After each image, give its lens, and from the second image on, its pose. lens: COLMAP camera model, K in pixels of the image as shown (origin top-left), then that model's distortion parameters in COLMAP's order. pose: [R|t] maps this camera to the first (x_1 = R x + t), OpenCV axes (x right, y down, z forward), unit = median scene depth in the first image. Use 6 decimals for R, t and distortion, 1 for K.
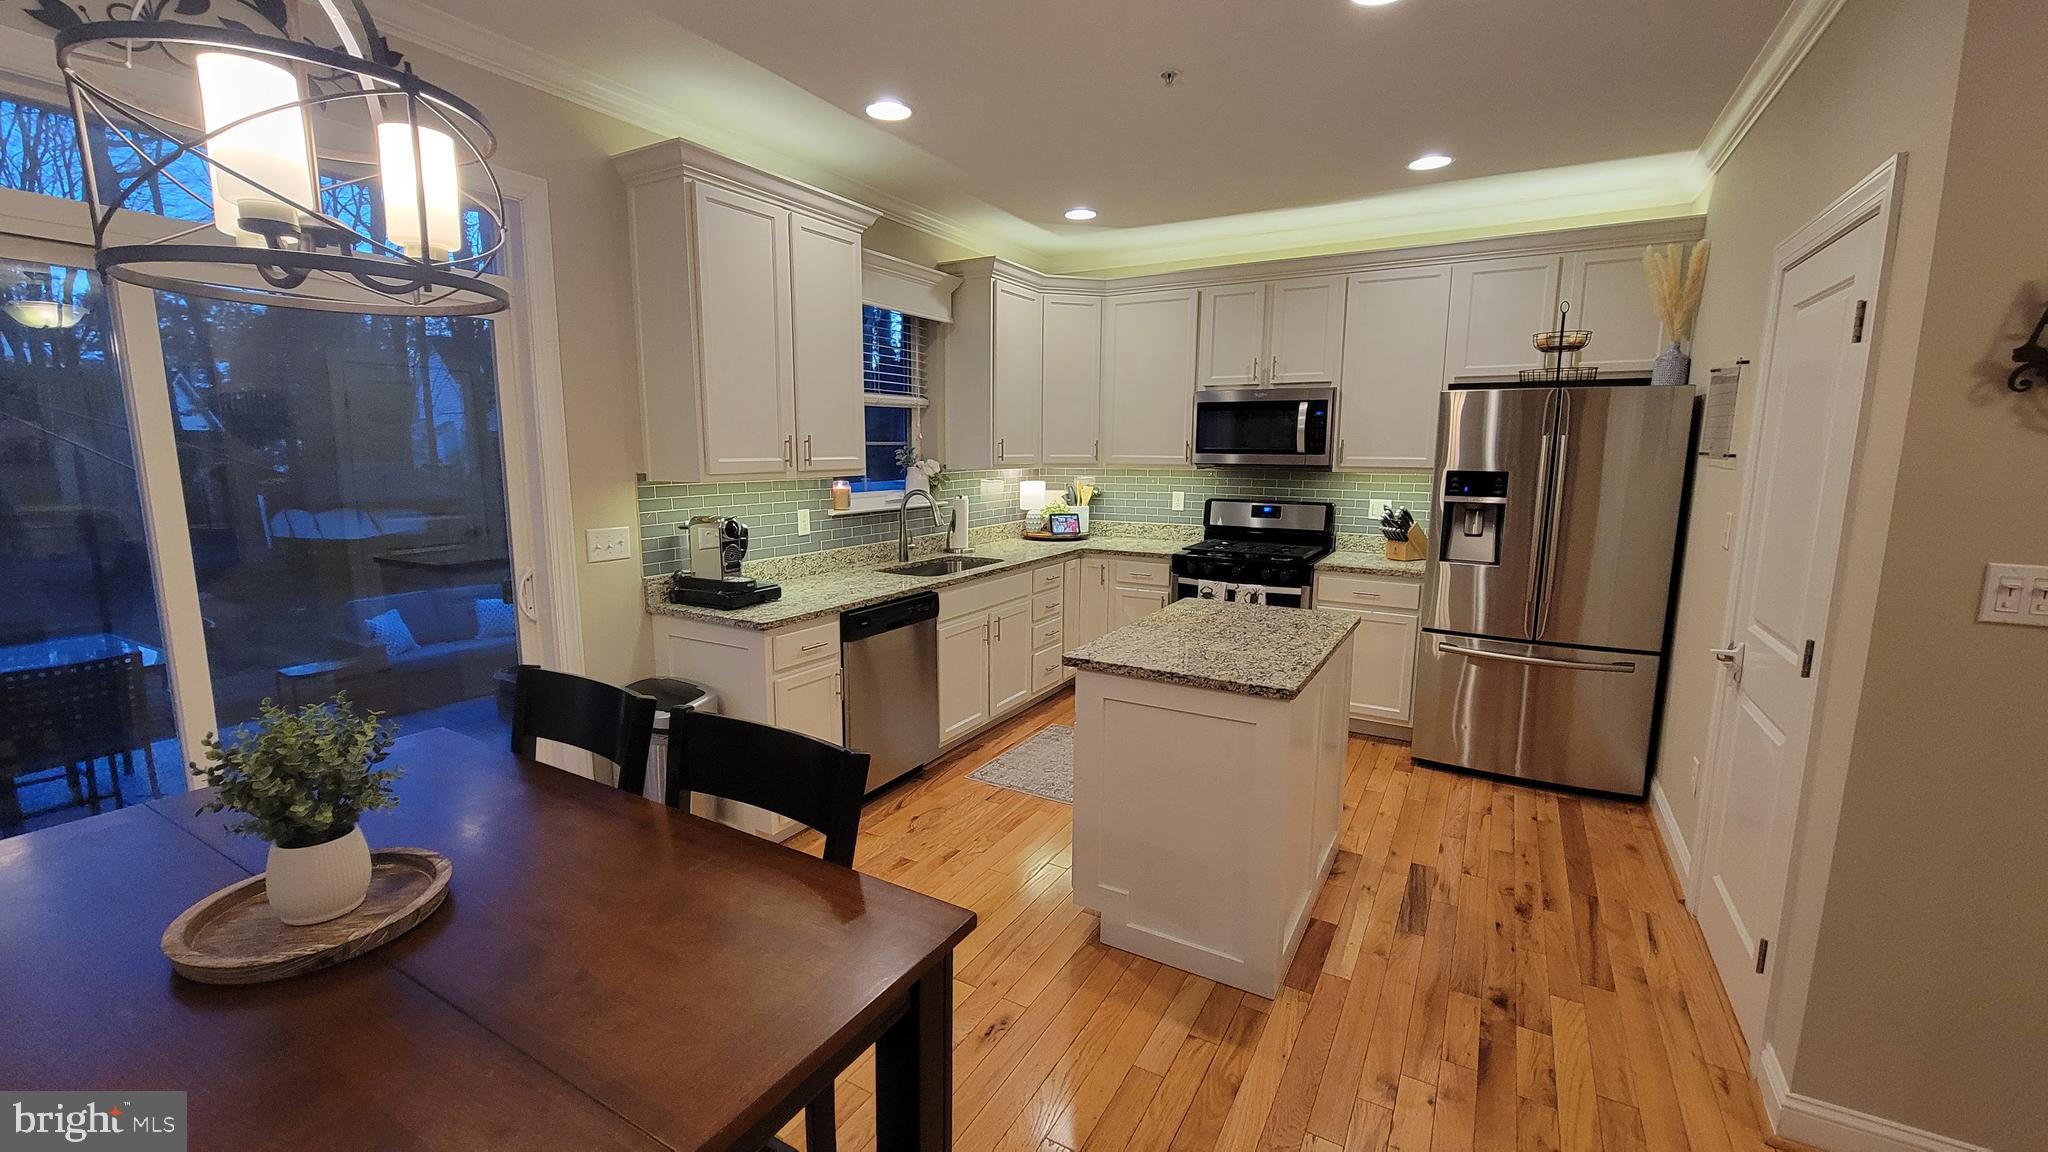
lens RADIAL K [[838.6, 0, 1014.4], [0, 838.6, 578.6], [0, 0, 1]] dist [-0.000811, 0.000030]
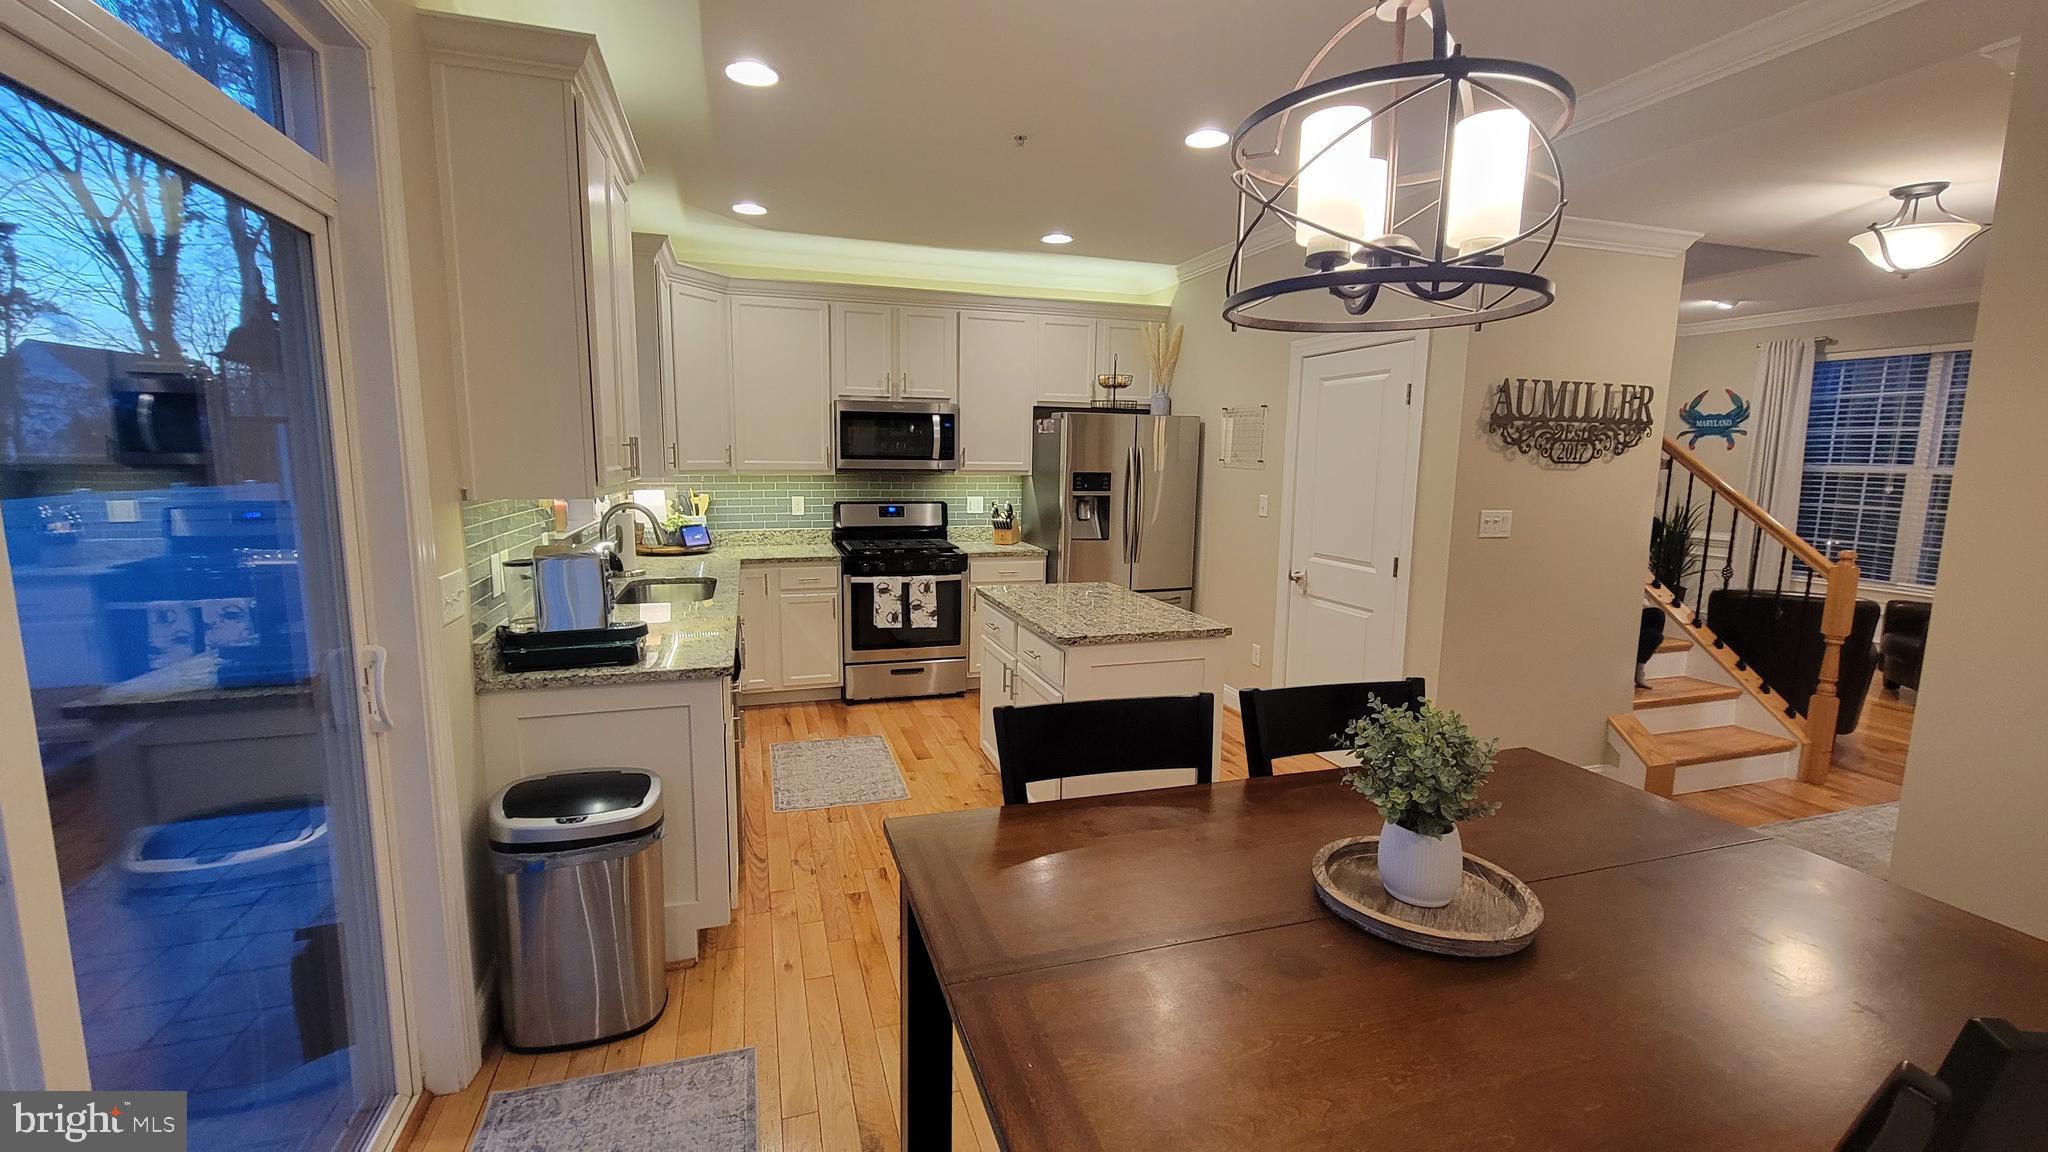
lens RADIAL K [[838.6, 0, 1012.1], [0, 838.6, 572.8], [0, 0, 1]] dist [-0.000811, 0.000030]
pose [[0.670913, -0.097833, 0.735054, -0.456210], [0.106724, 0.993678, 0.034844, -0.023123], [-0.733816, 0.055071, 0.677113, 0.151488]]
